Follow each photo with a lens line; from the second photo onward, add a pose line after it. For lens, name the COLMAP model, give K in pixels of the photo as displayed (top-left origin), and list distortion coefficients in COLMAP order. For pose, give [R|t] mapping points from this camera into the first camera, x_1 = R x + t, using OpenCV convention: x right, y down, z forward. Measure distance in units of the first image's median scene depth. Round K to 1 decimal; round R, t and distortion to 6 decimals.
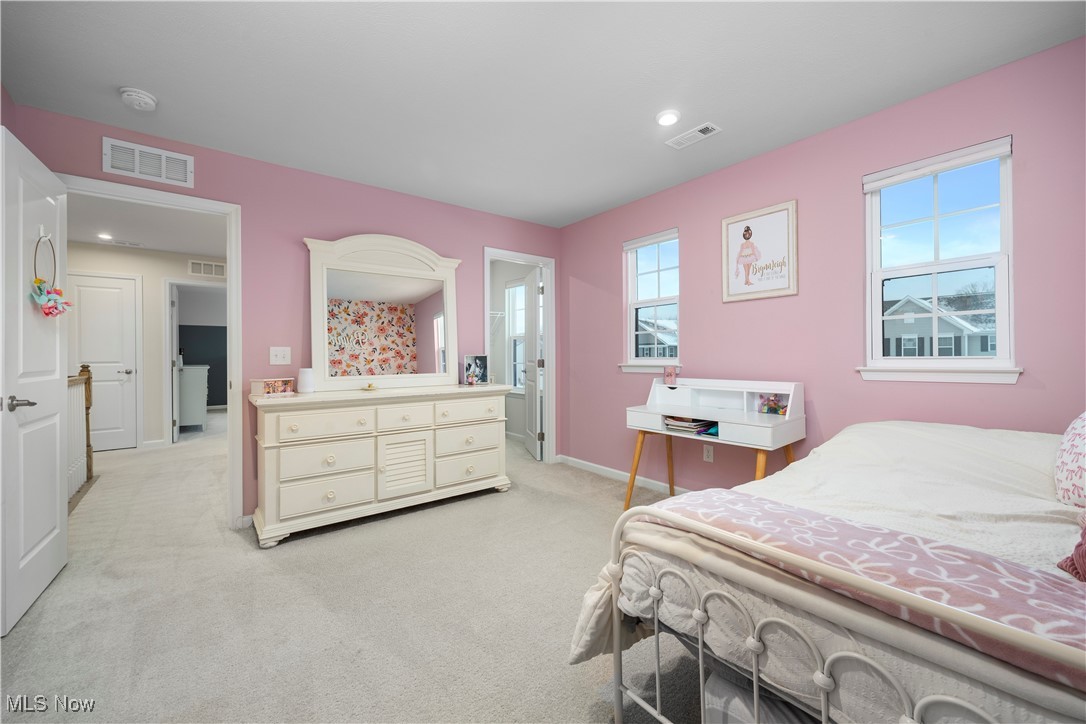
lens RADIAL K [[425.7, 0, 543.6], [0, 425.7, 355.5], [0, 0, 1]] dist [-0.001932, -0.000231]
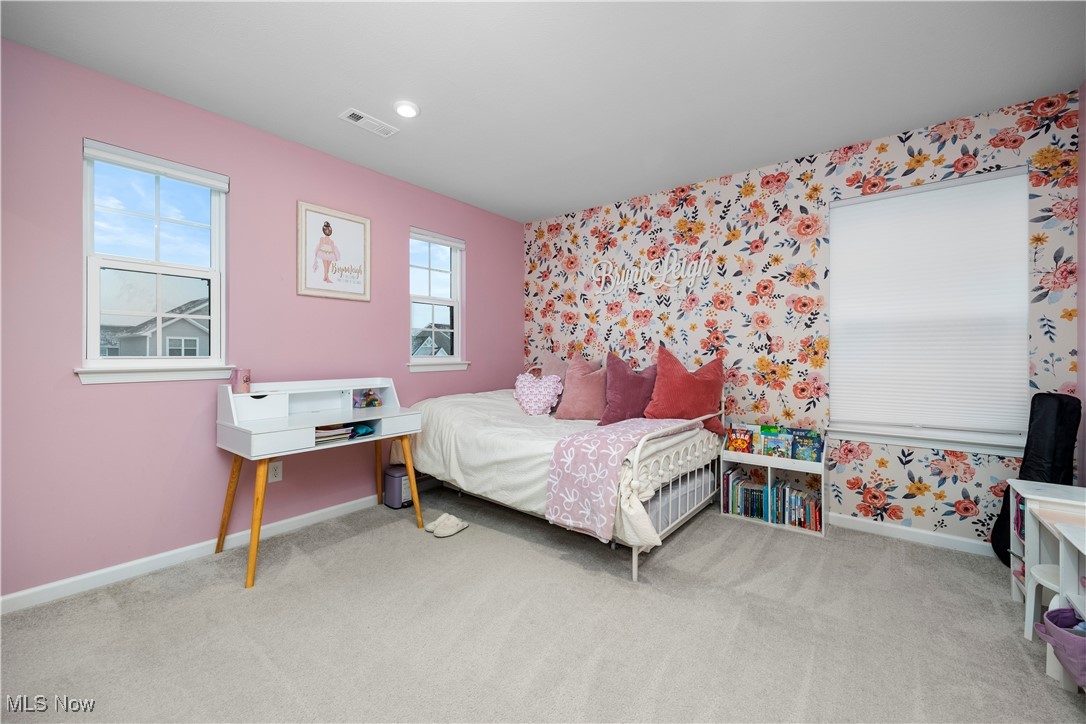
lens RADIAL K [[425.7, 0, 541.8], [0, 425.7, 355.6], [0, 0, 1]] dist [-0.001932, -0.000231]
pose [[-0.212654, 0.003822, 0.977120, -0.577347], [-0.003706, 0.999982, -0.004718, 0.005838], [-0.977121, -0.004624, -0.212636, 0.724069]]
